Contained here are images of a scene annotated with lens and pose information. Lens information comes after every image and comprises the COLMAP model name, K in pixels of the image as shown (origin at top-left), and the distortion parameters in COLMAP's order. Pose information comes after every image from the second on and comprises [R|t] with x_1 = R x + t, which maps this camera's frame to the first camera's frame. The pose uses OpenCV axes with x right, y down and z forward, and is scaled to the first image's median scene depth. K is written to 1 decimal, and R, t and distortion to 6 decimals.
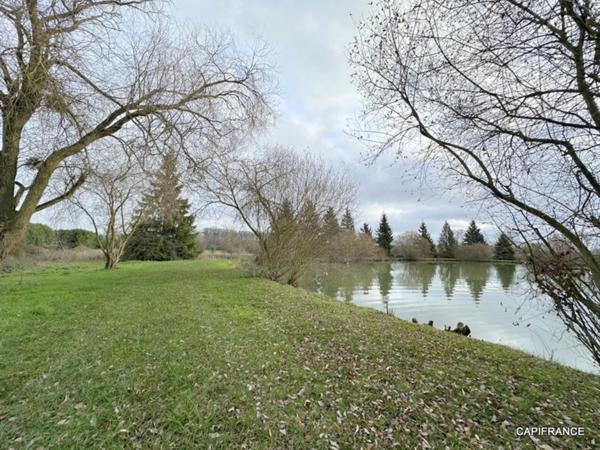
lens RADIAL K [[239.0, 0, 299.3], [0, 239.0, 226.1], [0, 0, 1]] dist [0.001268, 0.000214]
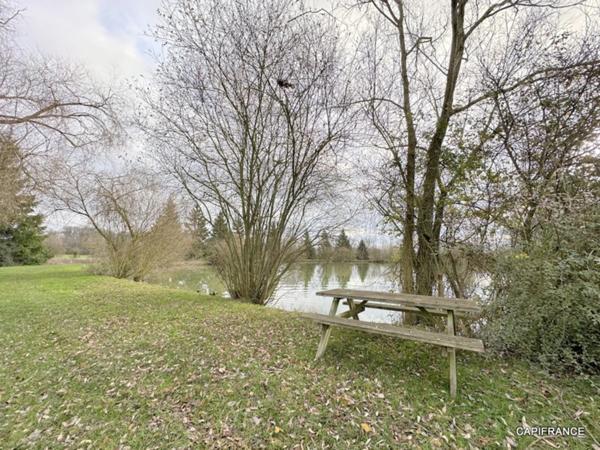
lens RADIAL K [[239.0, 0, 300.8], [0, 239.0, 224.8], [0, 0, 1]] dist [0.001268, 0.000214]
pose [[0.922180, 0.037521, 0.384938, 0.098515], [-0.029846, 0.999219, -0.025895, -0.014237], [-0.385609, 0.012391, 0.922579, -0.182065]]
